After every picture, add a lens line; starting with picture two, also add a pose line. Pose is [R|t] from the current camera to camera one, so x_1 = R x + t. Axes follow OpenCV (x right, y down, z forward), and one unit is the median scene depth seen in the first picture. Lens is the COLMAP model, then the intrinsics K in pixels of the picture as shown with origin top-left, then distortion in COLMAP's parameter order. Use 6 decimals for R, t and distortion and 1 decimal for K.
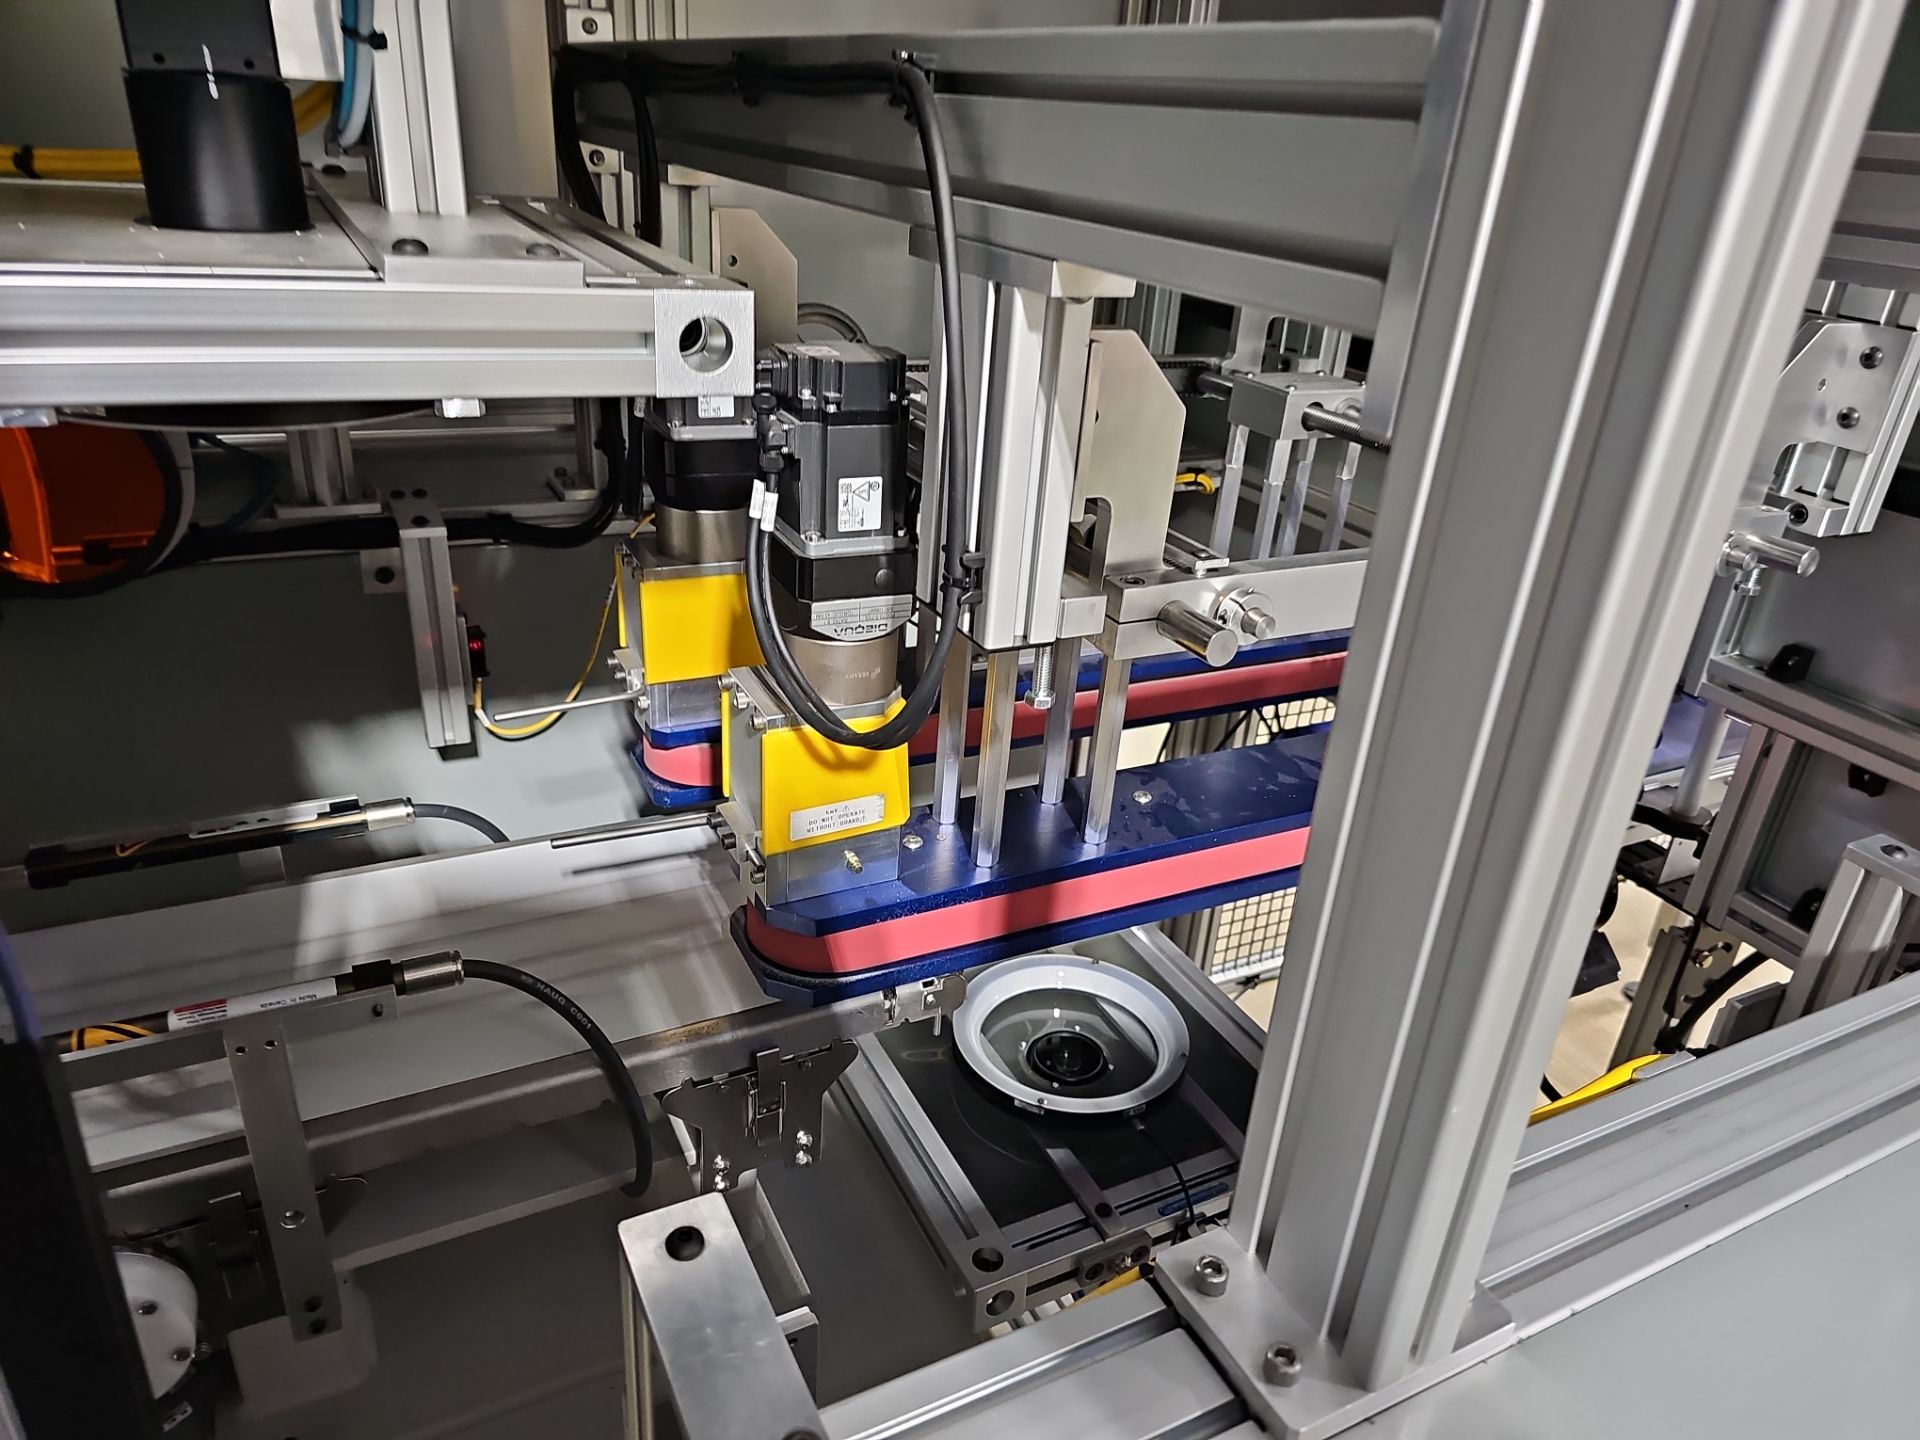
lens RADIAL K [[1255.9, 0, 960.0], [0, 1255.9, 720.0], [0, 0, 1]] dist [0.004507, -0.002224]
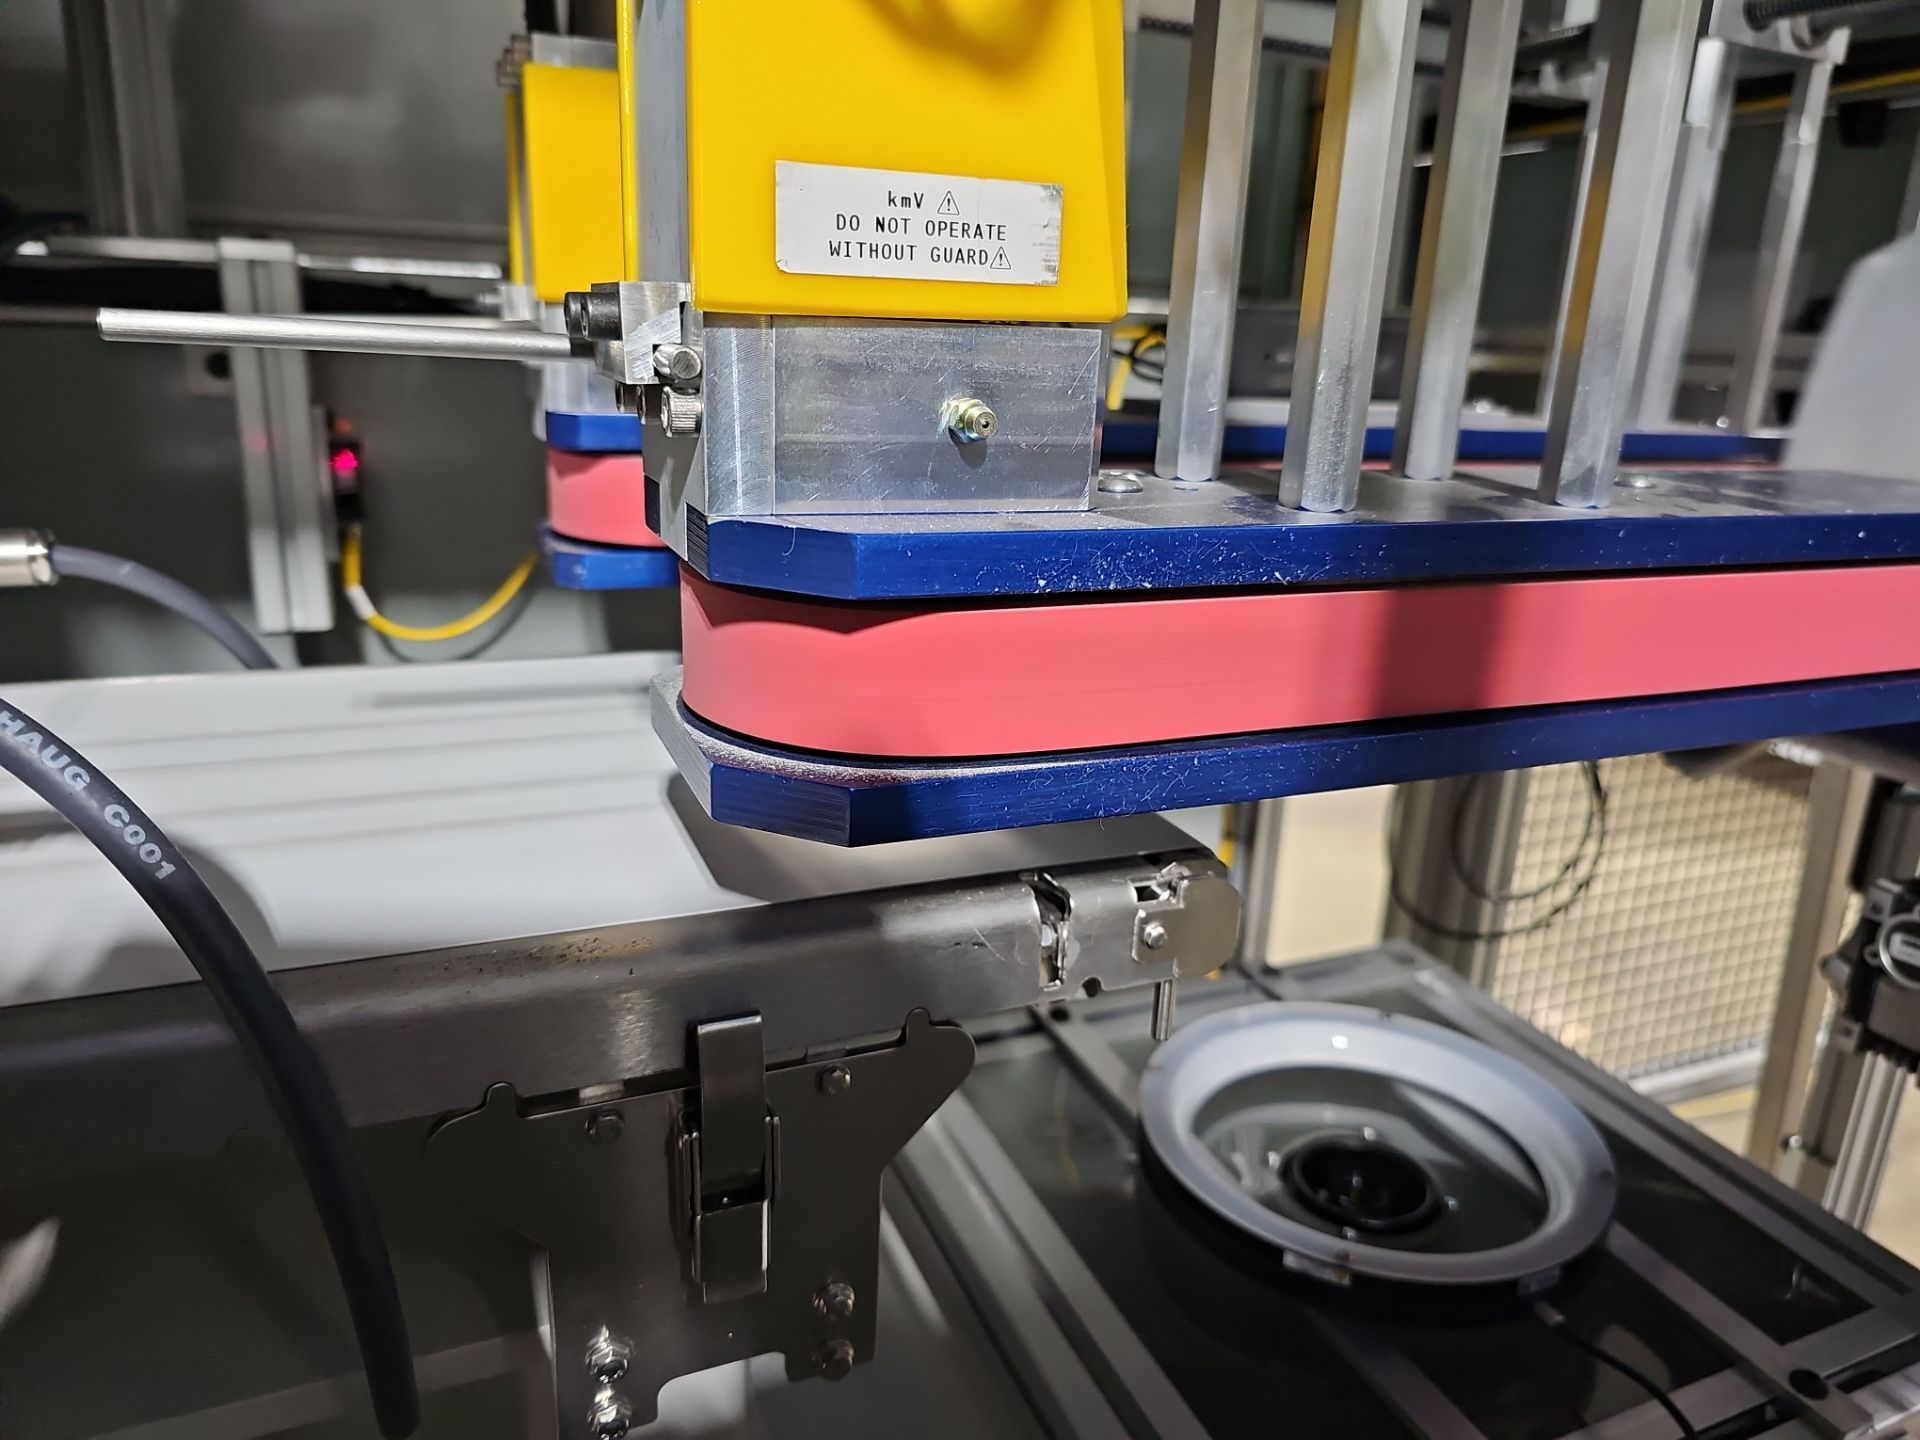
lens RADIAL K [[1248.2, 0, 924.3], [0, 1248.2, 721.8], [0, 0, 1]] dist [0.003504, -0.000759]
pose [[0.995324, -0.009470, -0.096128, -0.057888], [-0.006193, 0.986879, -0.161342, 0.223445], [0.096395, 0.161183, 0.982206, 0.602919]]
